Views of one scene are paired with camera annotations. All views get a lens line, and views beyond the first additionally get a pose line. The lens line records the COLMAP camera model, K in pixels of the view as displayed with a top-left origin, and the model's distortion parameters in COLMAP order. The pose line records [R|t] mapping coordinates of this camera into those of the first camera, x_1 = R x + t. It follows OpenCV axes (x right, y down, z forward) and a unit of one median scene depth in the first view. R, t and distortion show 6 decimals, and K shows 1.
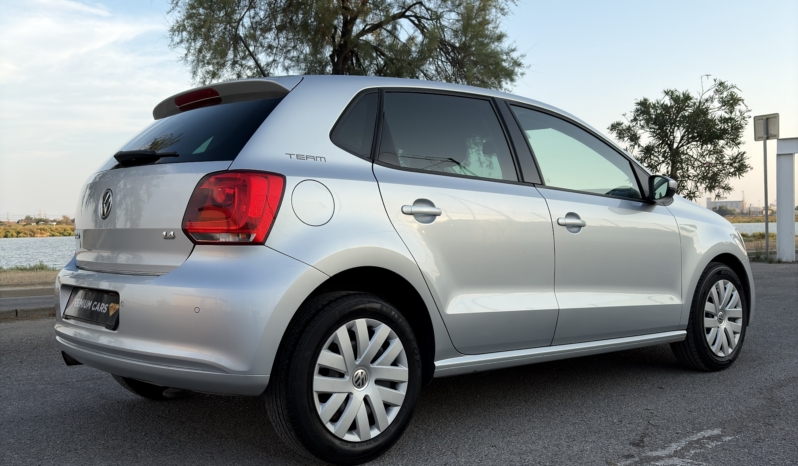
lens RADIAL K [[785.8, 0, 397.6], [0, 785.8, 232.9], [0, 0, 1]] dist [0.046945, 0.000000]
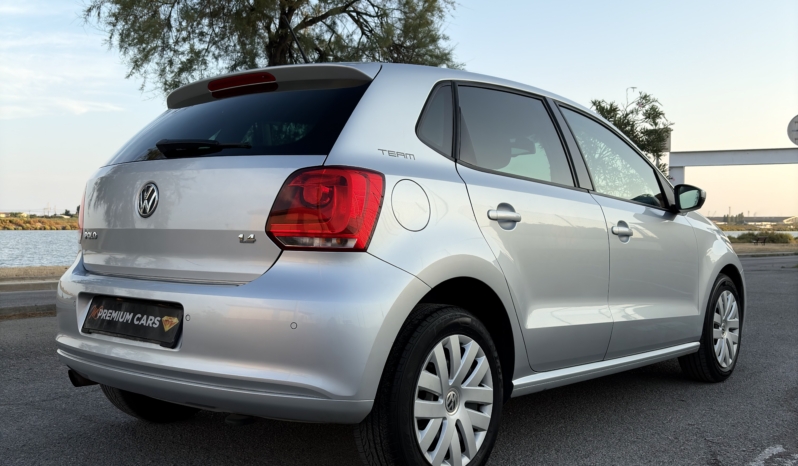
lens RADIAL K [[785.8, 0, 394.4], [0, 785.8, 229.9], [0, 0, 1]] dist [0.046945, 0.000000]
pose [[0.987661, 0.020517, 0.155258, -0.233103], [-0.019663, 0.999782, -0.007036, -0.003030], [-0.155369, 0.003897, 0.987849, 0.107266]]
